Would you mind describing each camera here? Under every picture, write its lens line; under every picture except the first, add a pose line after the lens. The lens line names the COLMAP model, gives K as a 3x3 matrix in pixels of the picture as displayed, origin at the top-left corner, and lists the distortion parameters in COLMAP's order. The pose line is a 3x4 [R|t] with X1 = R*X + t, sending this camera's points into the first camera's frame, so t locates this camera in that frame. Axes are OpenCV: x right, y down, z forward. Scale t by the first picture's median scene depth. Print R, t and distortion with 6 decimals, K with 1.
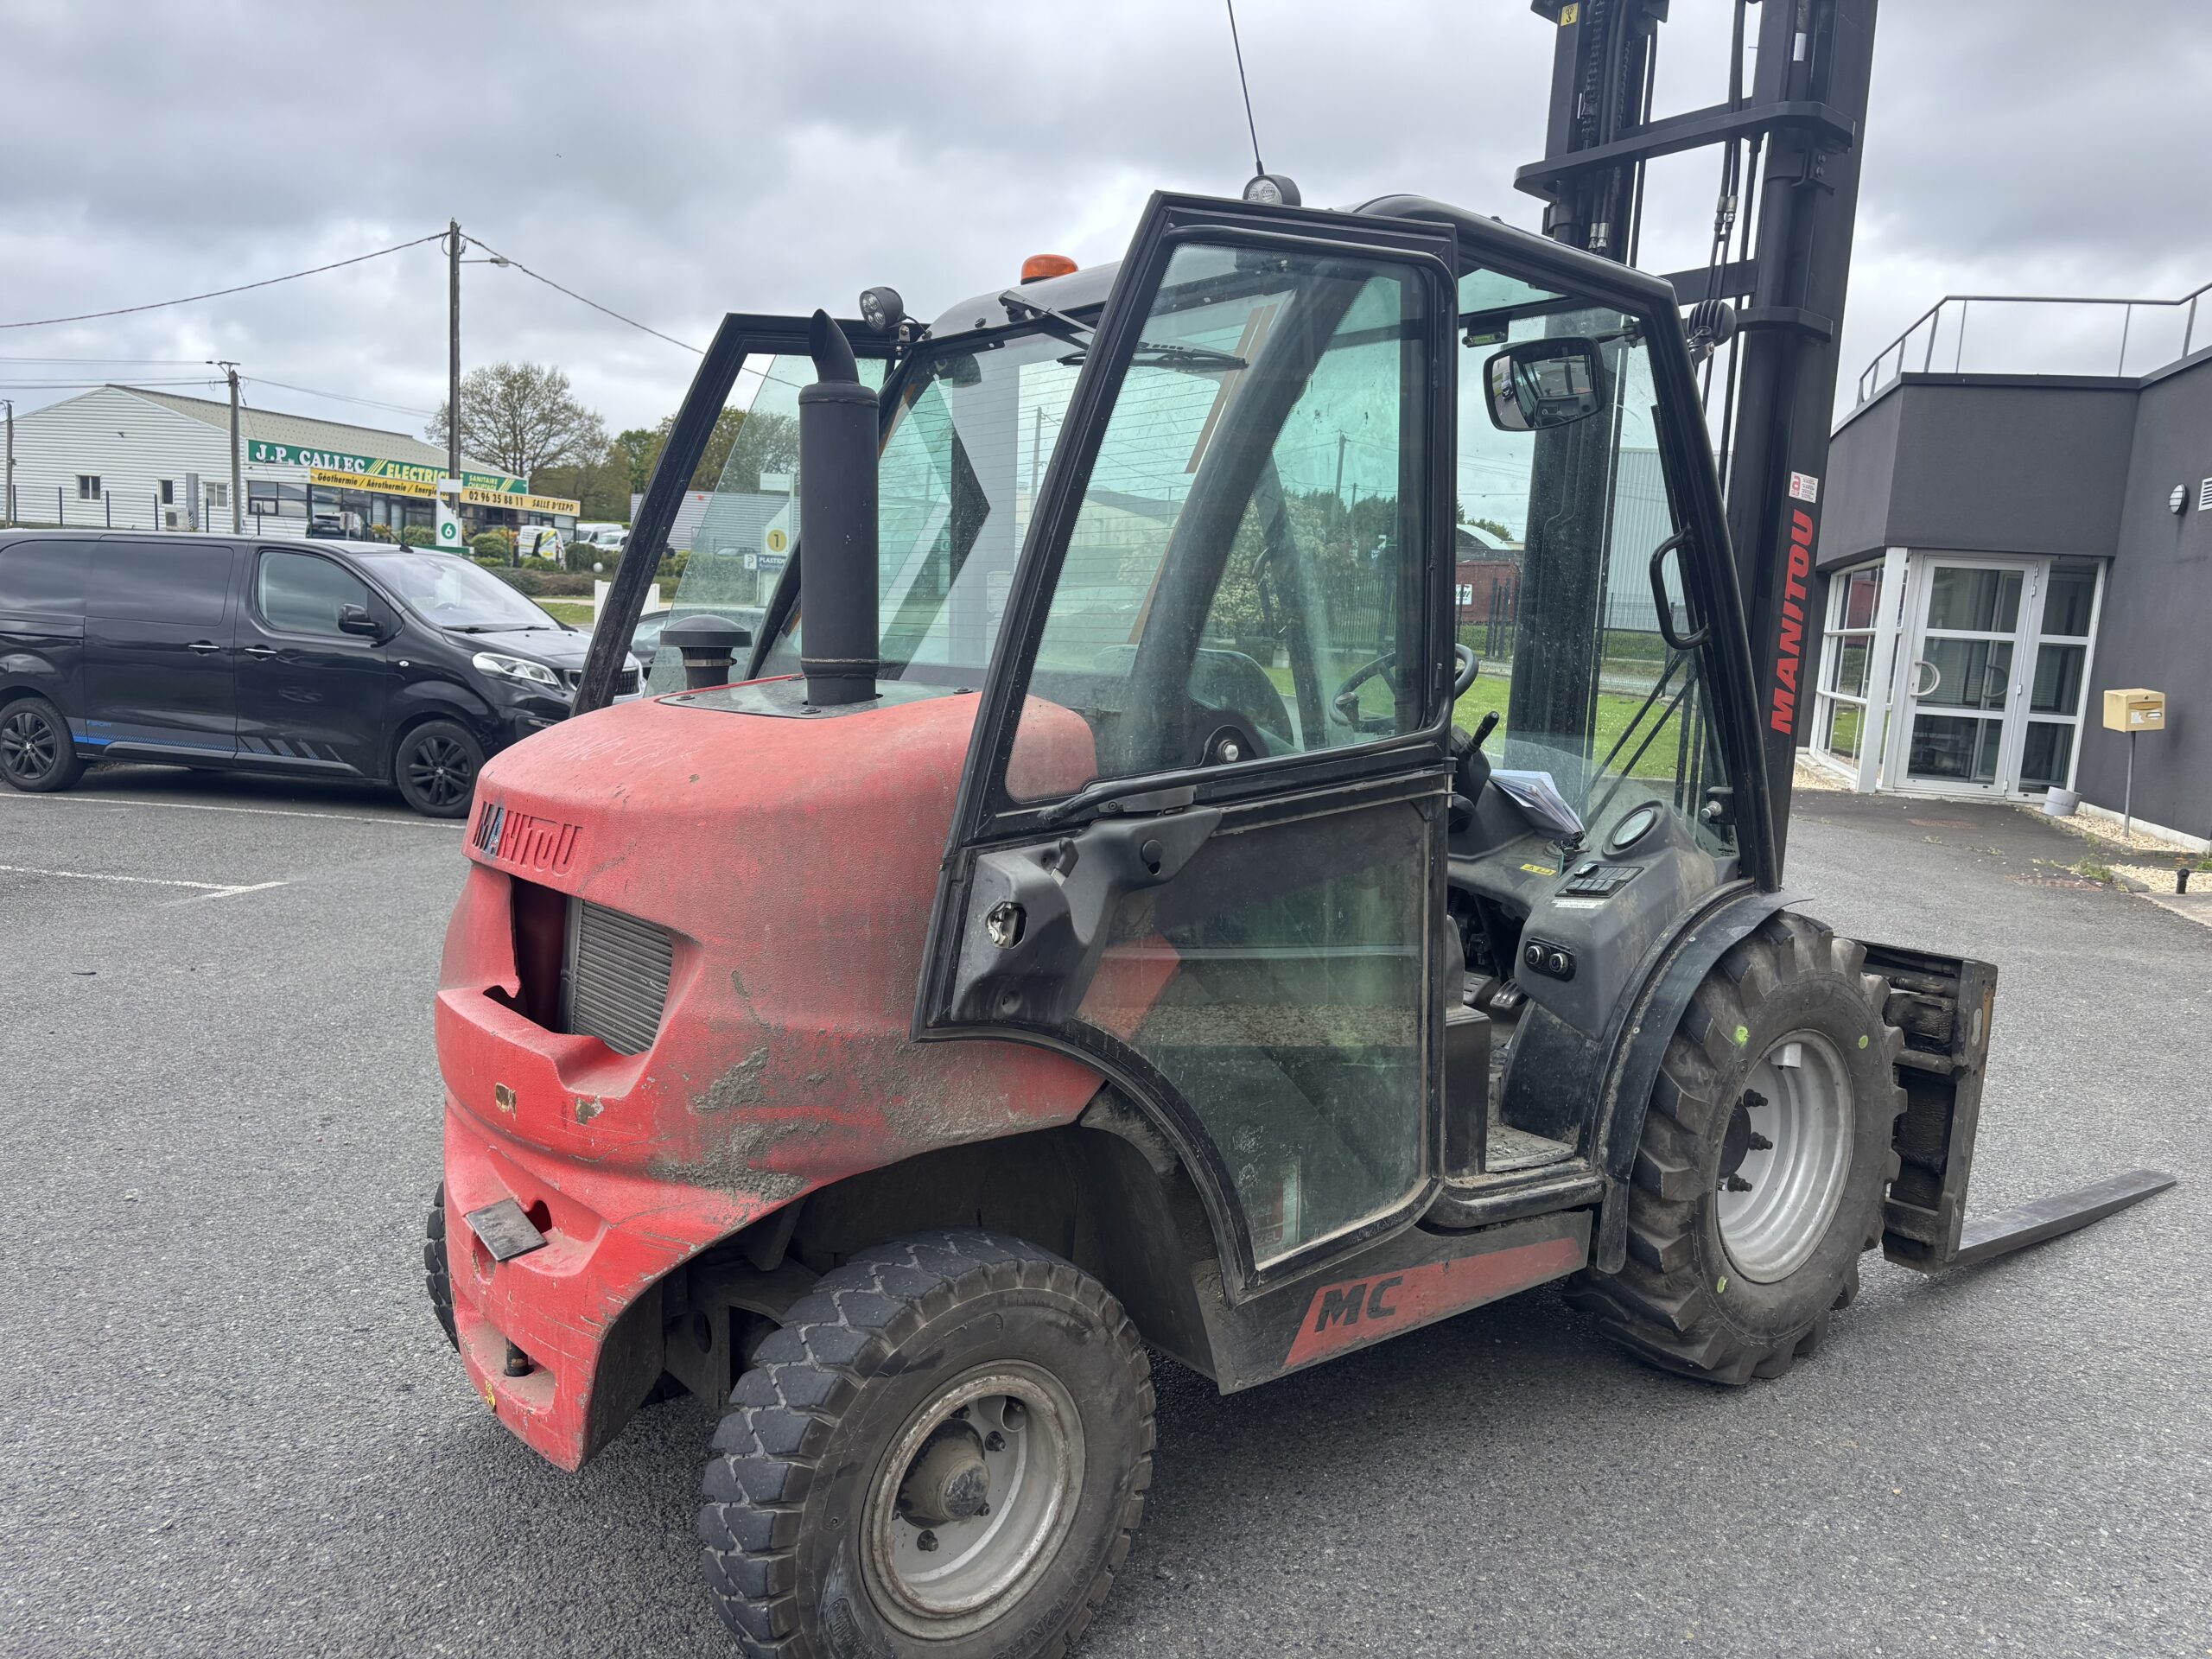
lens RADIAL K [[1654.1, 0, 1121.9], [0, 1654.1, 845.2], [0, 0, 1]] dist [0.058491, -0.044687]
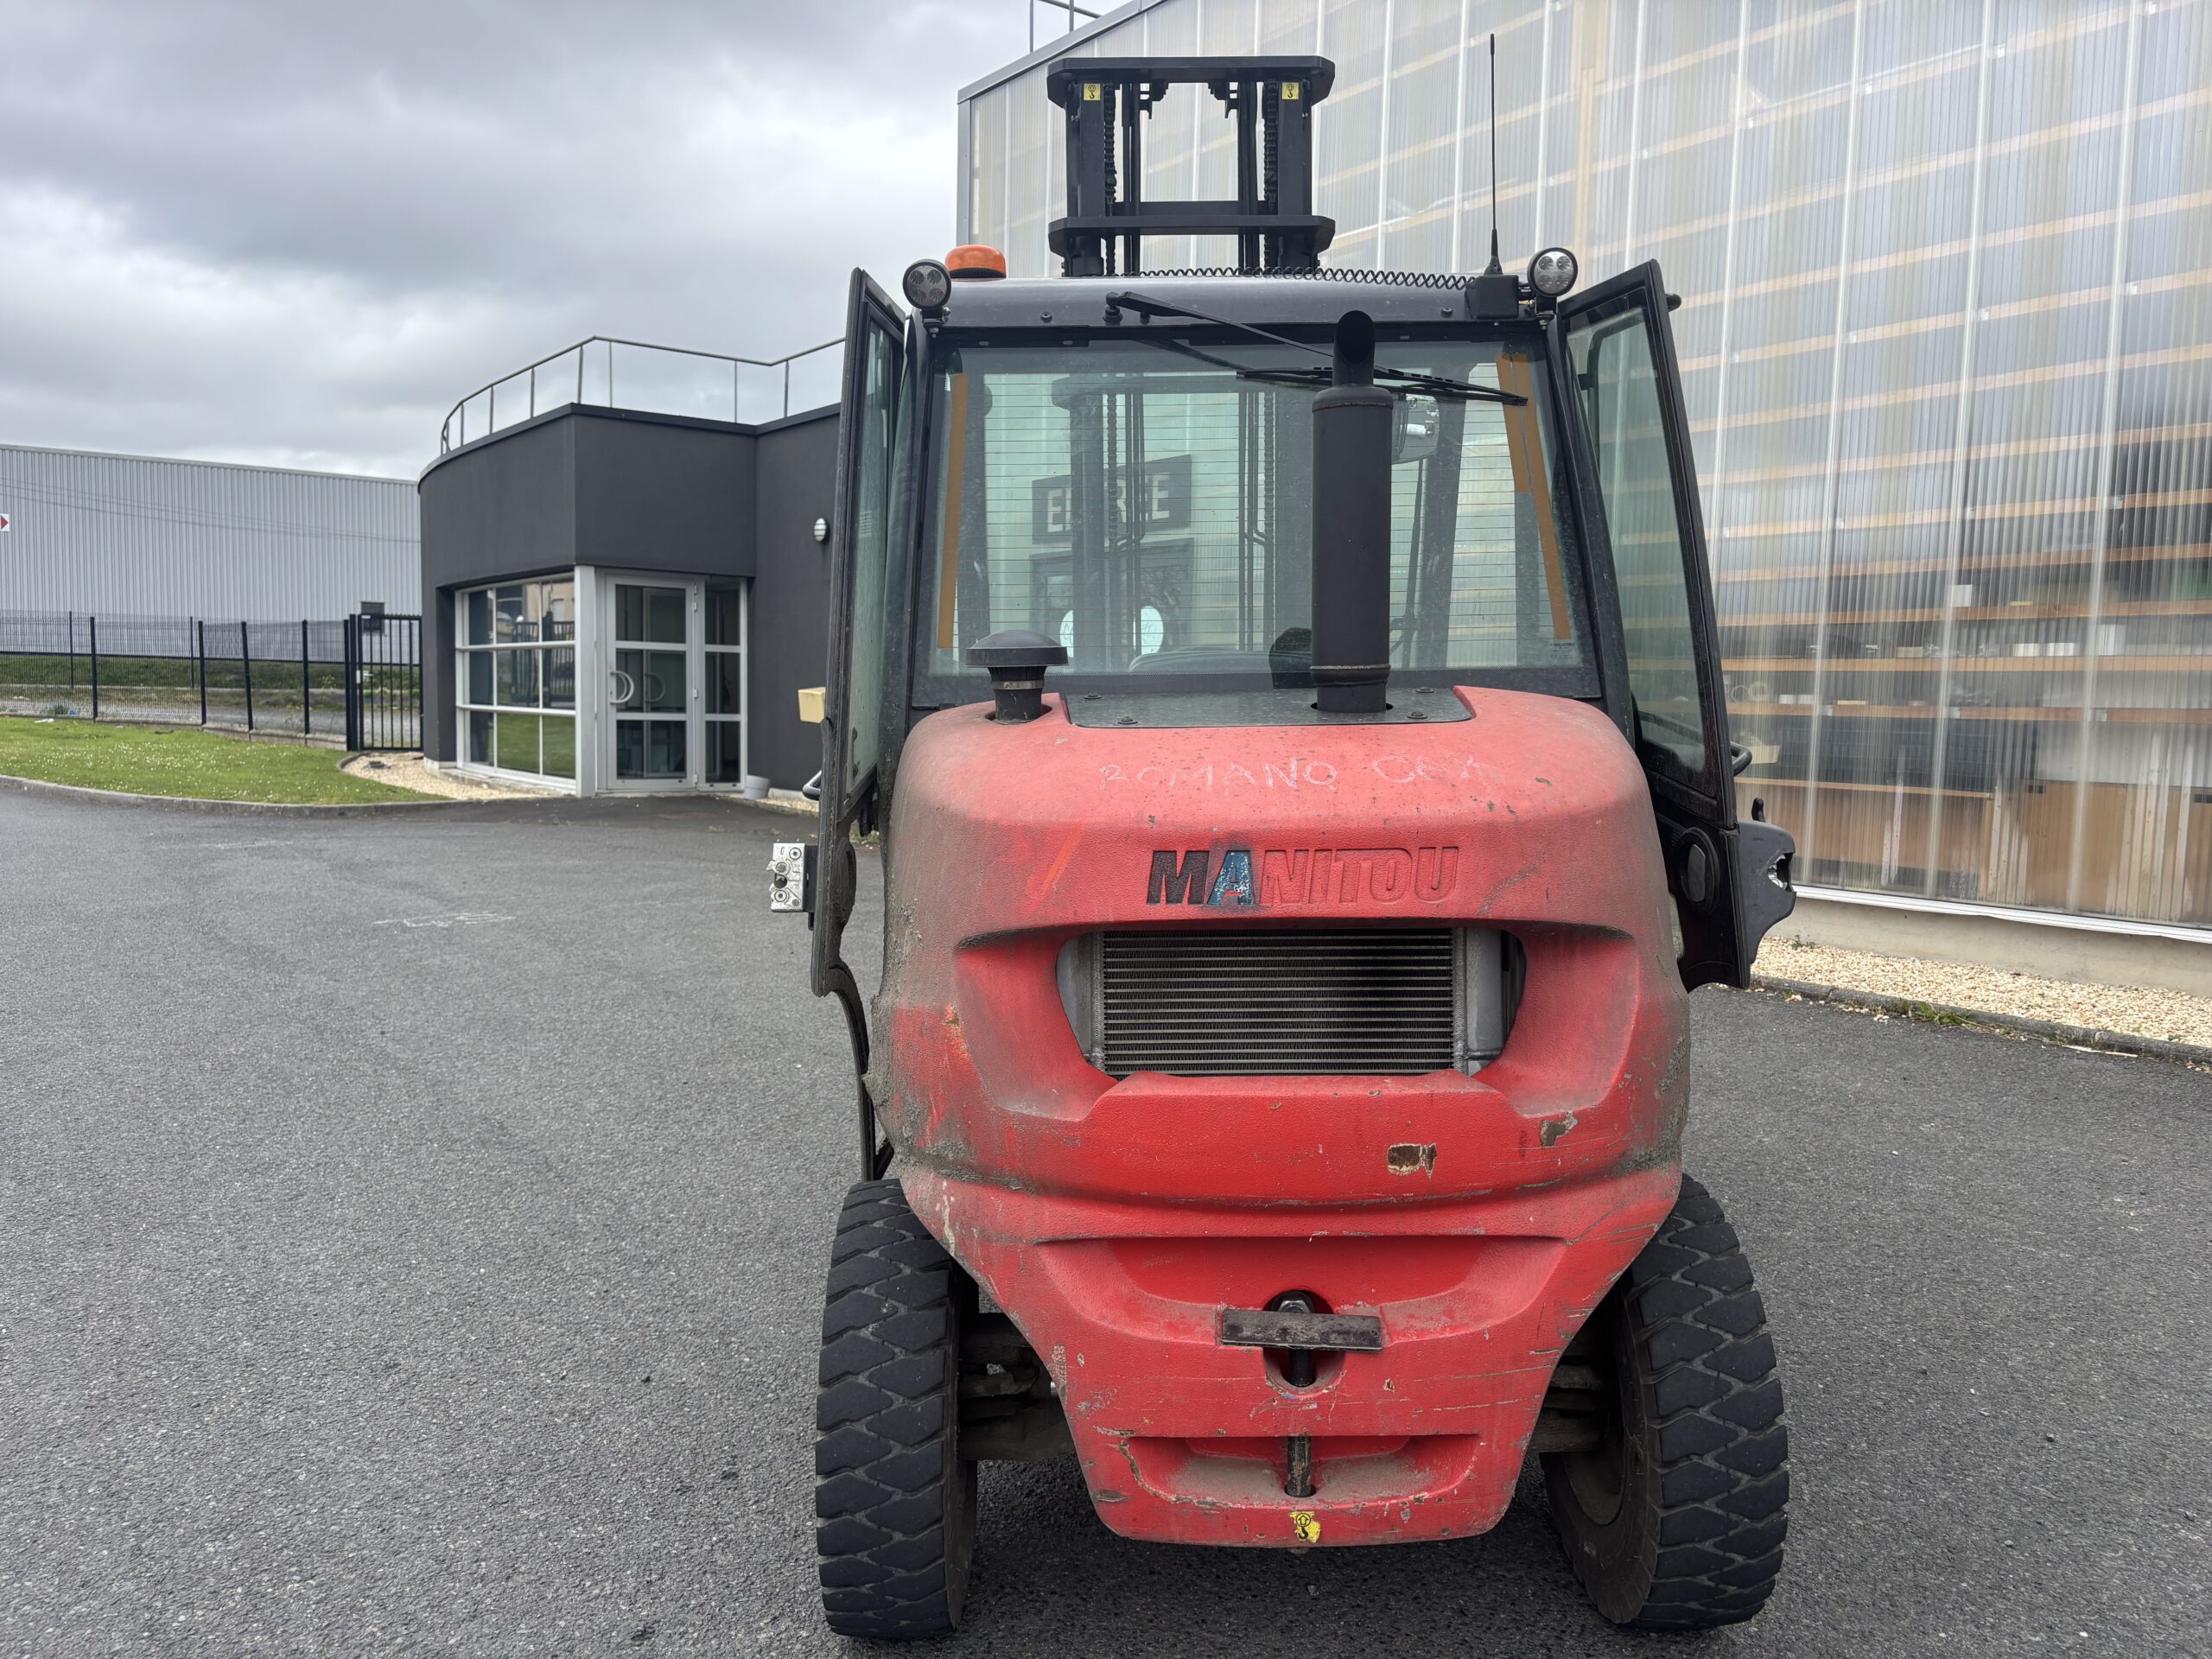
lens RADIAL K [[1654.1, 0, 1119.8], [0, 1654.1, 833.4], [0, 0, 1]] dist [0.058491, -0.044687]
pose [[0.622513, -0.115783, 0.773998, -0.166616], [0.129100, 0.990639, 0.044357, -0.012110], [-0.771888, 0.072310, 0.631633, 0.078662]]
